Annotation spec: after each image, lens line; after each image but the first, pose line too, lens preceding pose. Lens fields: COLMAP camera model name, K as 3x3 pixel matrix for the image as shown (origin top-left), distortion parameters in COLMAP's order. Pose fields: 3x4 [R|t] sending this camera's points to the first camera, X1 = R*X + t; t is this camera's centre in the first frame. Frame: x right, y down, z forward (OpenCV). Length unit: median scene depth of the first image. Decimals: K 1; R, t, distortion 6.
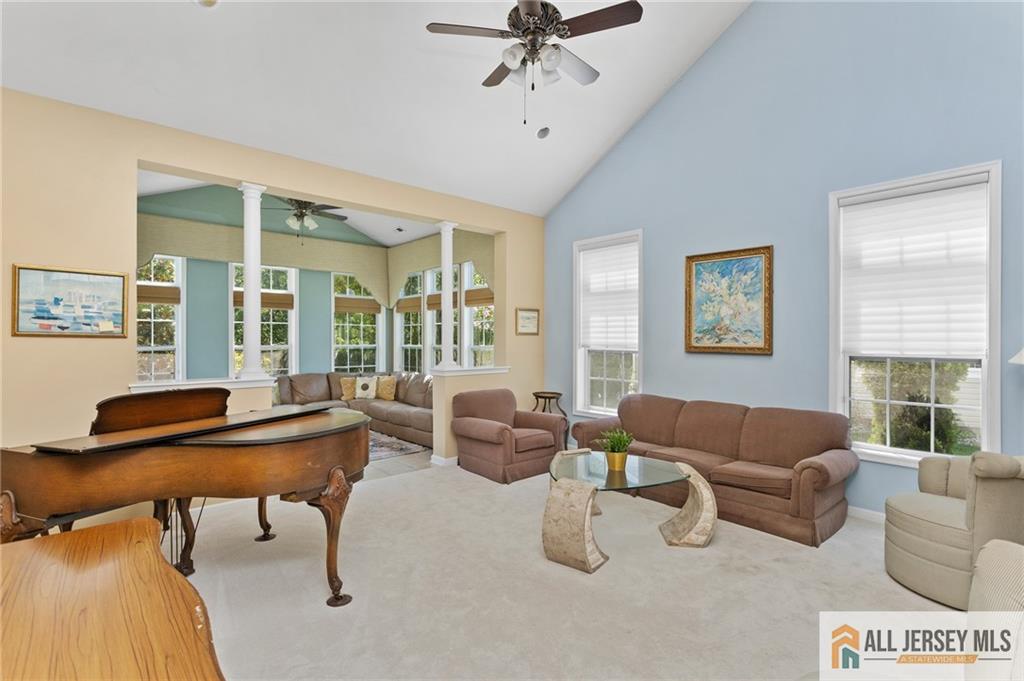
lens RADIAL K [[482.0, 0, 512.0], [0, 482.0, 340.5], [0, 0, 1]] dist [0.003583, 0.000991]
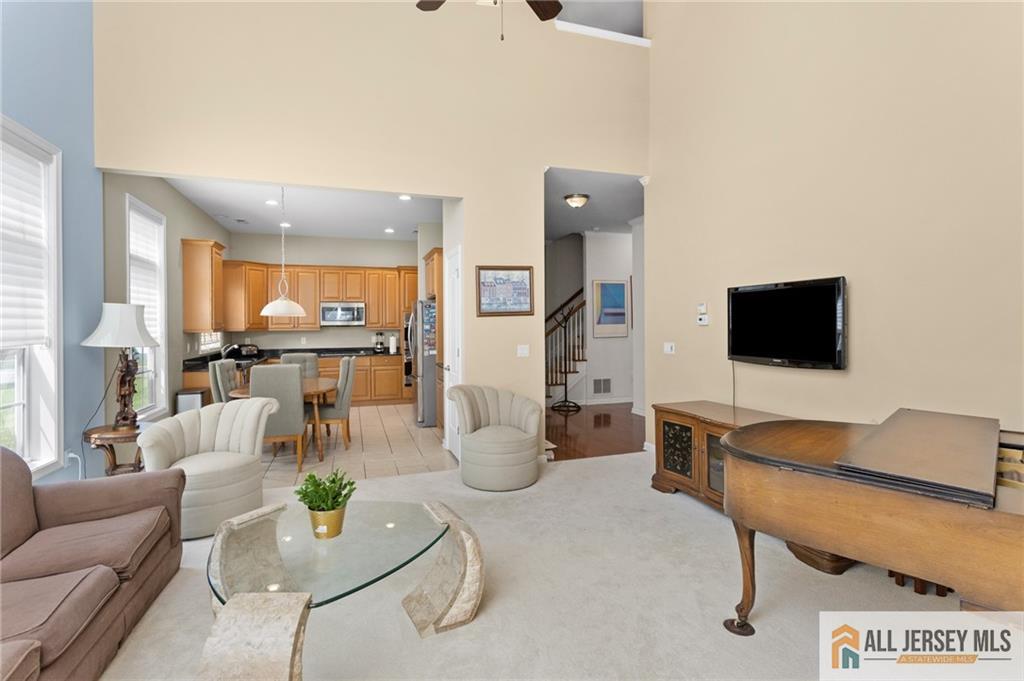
lens RADIAL K [[480.1, 0, 509.1], [0, 480.1, 323.8], [0, 0, 1]] dist [-0.001415, -0.000240]
pose [[-0.916903, 0.003744, 0.399092, -0.170791], [0.004348, 0.999990, 0.000609, -0.002974], [-0.399086, 0.002294, -0.916911, 1.026936]]
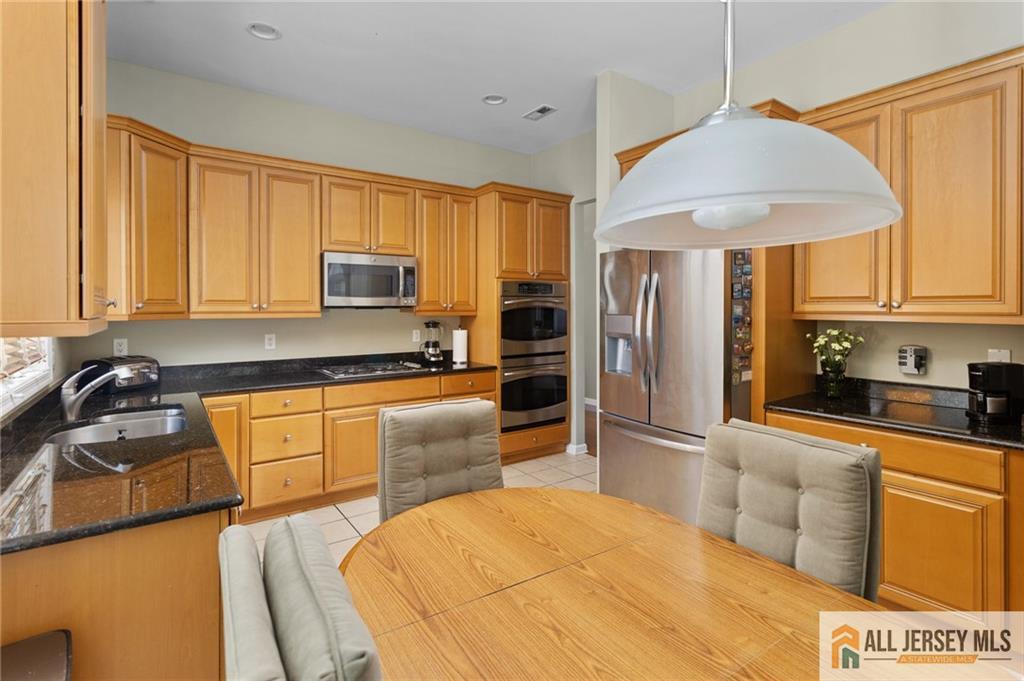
lens RADIAL K [[489.8, 0, 508.2], [0, 489.8, 318.0], [0, 0, 1]] dist [0.003841, 0.000662]
pose [[-0.993530, -0.001684, 0.113562, 0.776867], [0.000806, 0.999760, 0.021875, 0.002446], [-0.113571, 0.021825, -0.993290, 0.424514]]
